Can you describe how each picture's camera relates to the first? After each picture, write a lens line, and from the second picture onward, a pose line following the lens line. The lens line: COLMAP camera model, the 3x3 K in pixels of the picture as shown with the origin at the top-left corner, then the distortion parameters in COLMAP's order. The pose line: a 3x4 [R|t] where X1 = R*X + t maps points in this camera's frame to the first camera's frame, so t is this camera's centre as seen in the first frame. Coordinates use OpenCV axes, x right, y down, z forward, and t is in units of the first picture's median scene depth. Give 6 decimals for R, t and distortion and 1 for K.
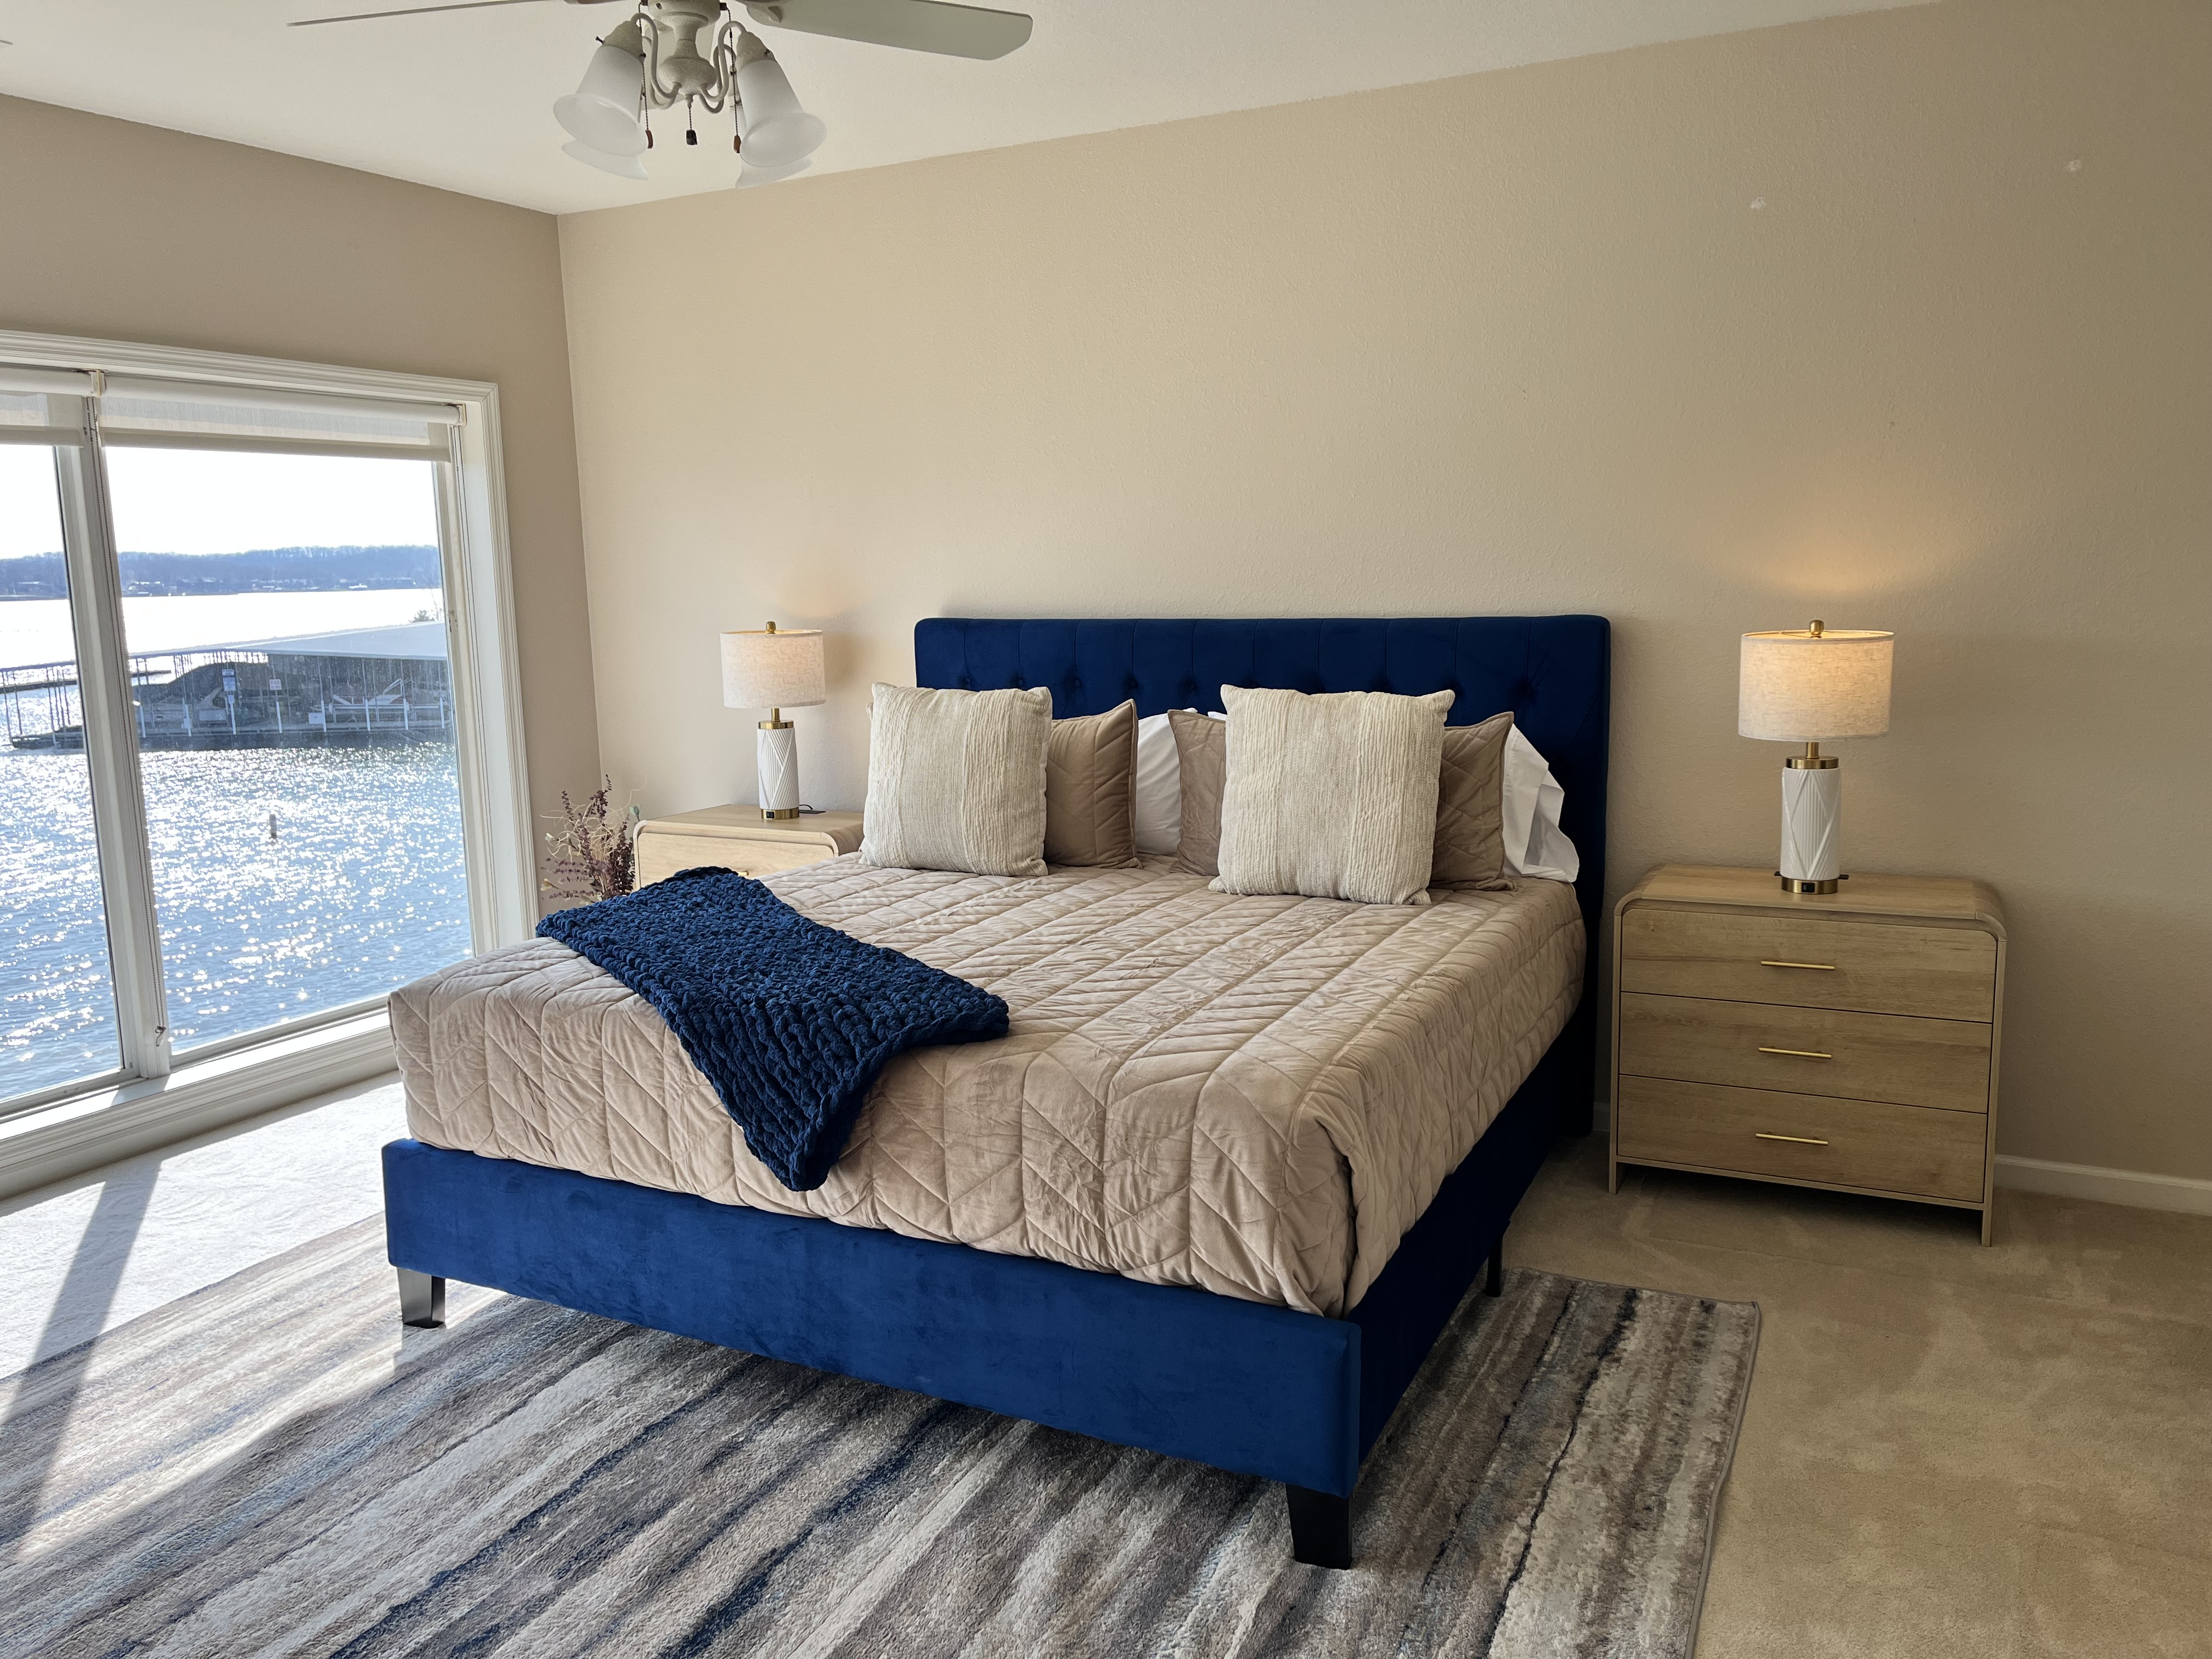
lens RADIAL K [[1667.1, 0, 1095.4], [0, 1667.1, 829.4], [0, 0, 1]] dist [0.066872, -0.085054]
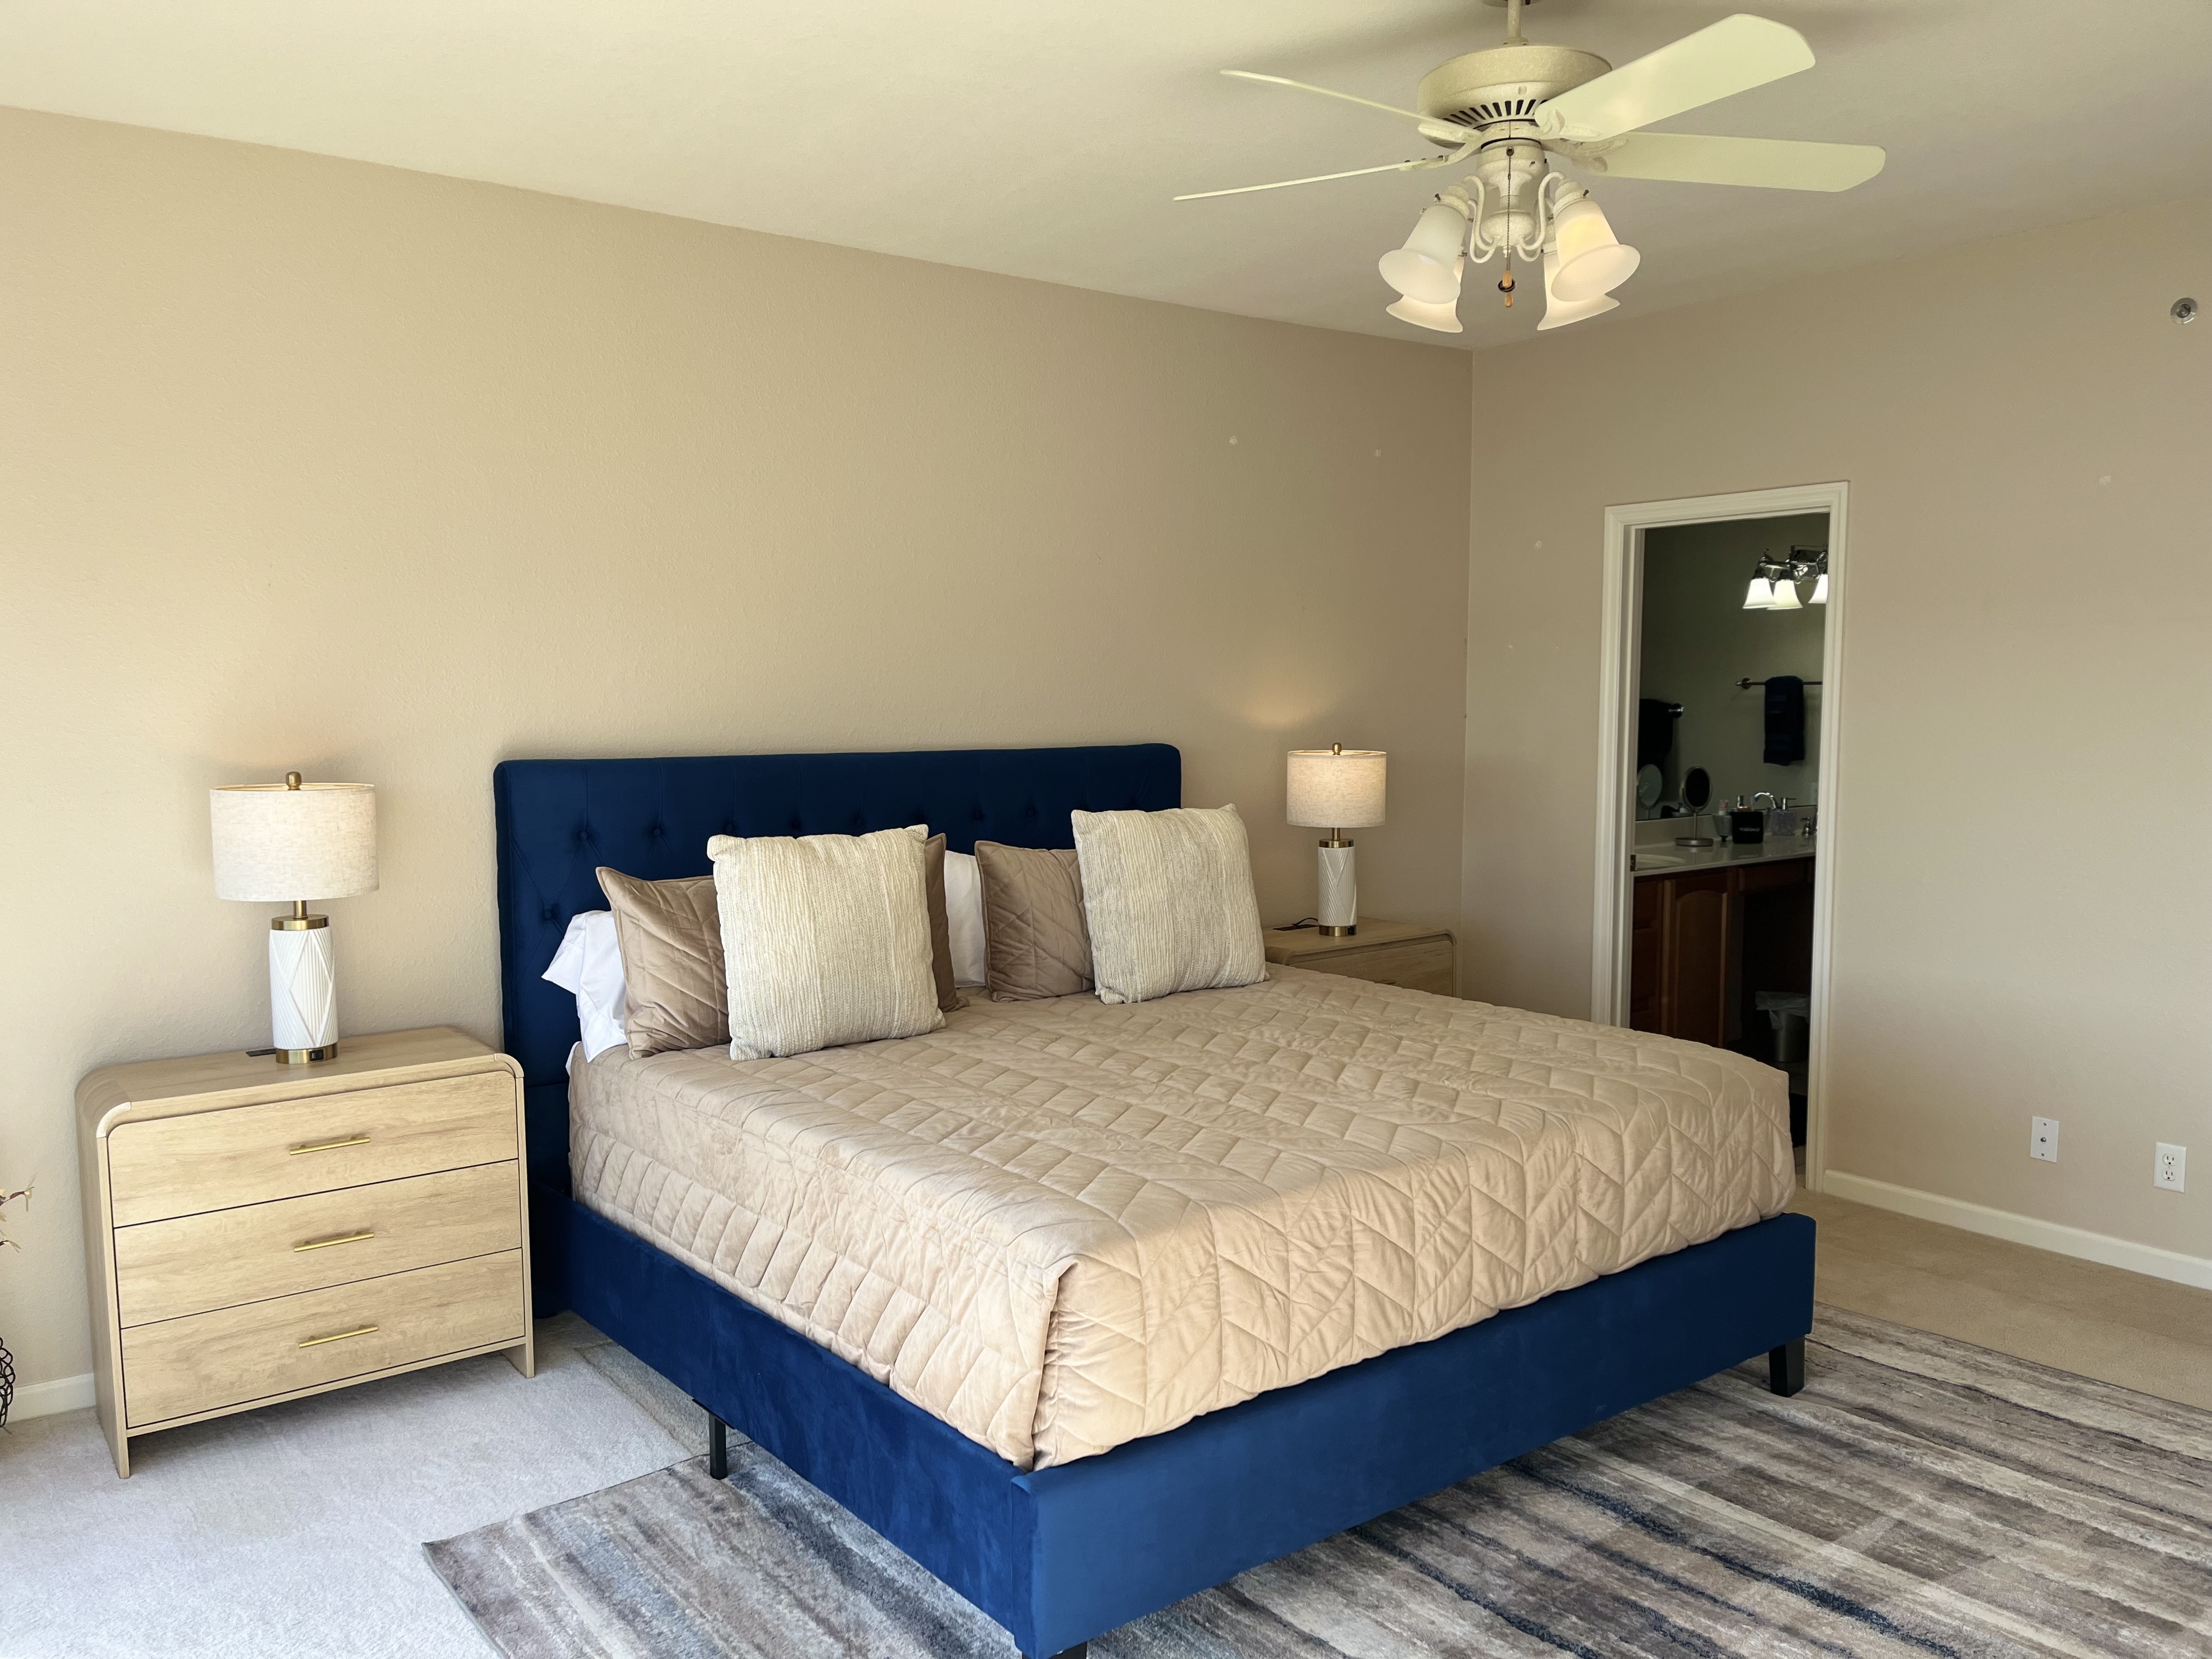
lens RADIAL K [[1667.1, 0, 1089.4], [0, 1667.1, 852.1], [0, 0, 1]] dist [0.066872, -0.085054]
pose [[0.449976, -0.065590, 0.890629, -0.964743], [0.142484, 0.989797, 0.000905, -0.068174], [-0.881600, 0.126494, 0.454731, 0.587230]]
